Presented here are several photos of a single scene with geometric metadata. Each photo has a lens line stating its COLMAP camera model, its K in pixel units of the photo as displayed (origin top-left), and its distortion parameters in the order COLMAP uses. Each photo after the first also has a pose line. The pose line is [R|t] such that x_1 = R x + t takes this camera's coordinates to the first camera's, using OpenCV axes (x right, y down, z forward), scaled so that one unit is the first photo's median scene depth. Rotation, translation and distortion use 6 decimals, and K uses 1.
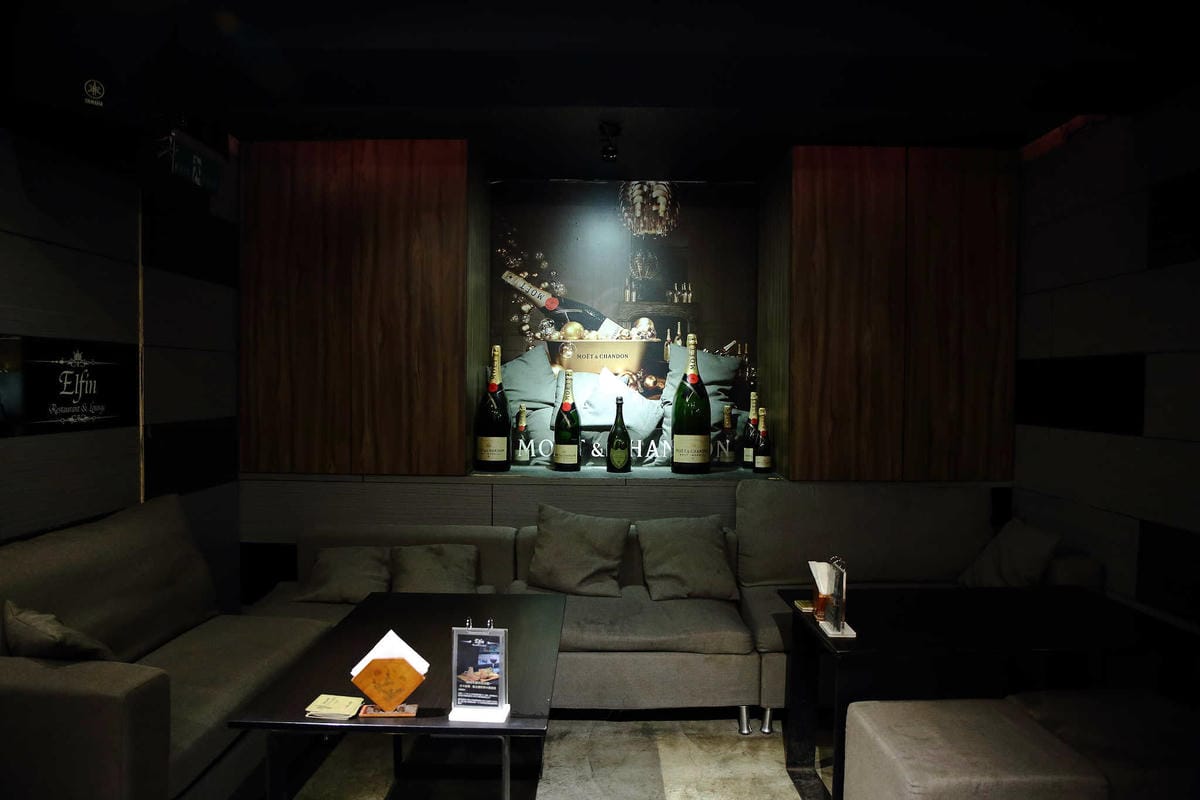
lens RADIAL K [[824.3, 0, 600.0], [0, 824.3, 400.0], [0, 0, 1]] dist [-0.070031, 0.000691]
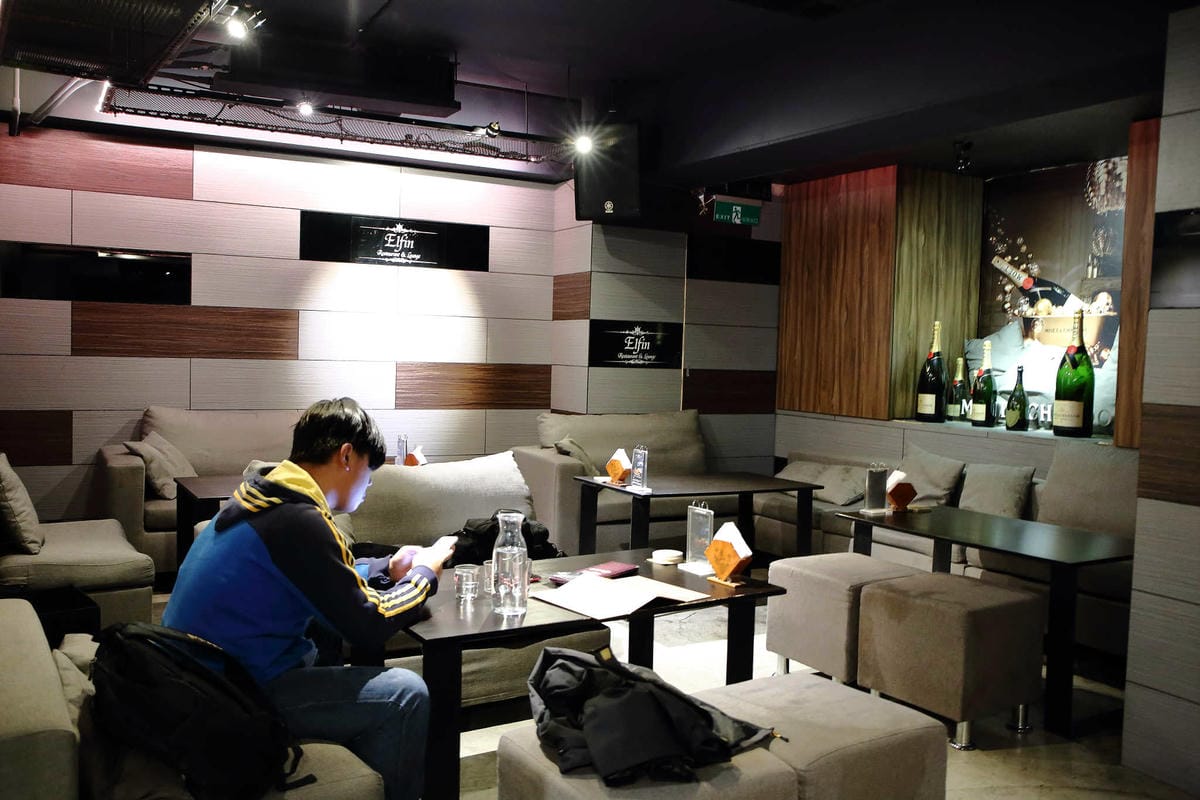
lens RADIAL K [[1003.1, 0, 600.0], [0, 1003.1, 400.0], [0, 0, 1]] dist [0.005230, 0.002987]
pose [[0.498851, 0.052911, -0.865071, 0.839507], [-0.048991, 0.998260, 0.032807, 0.024178], [0.865302, 0.026015, 0.500576, -0.174284]]
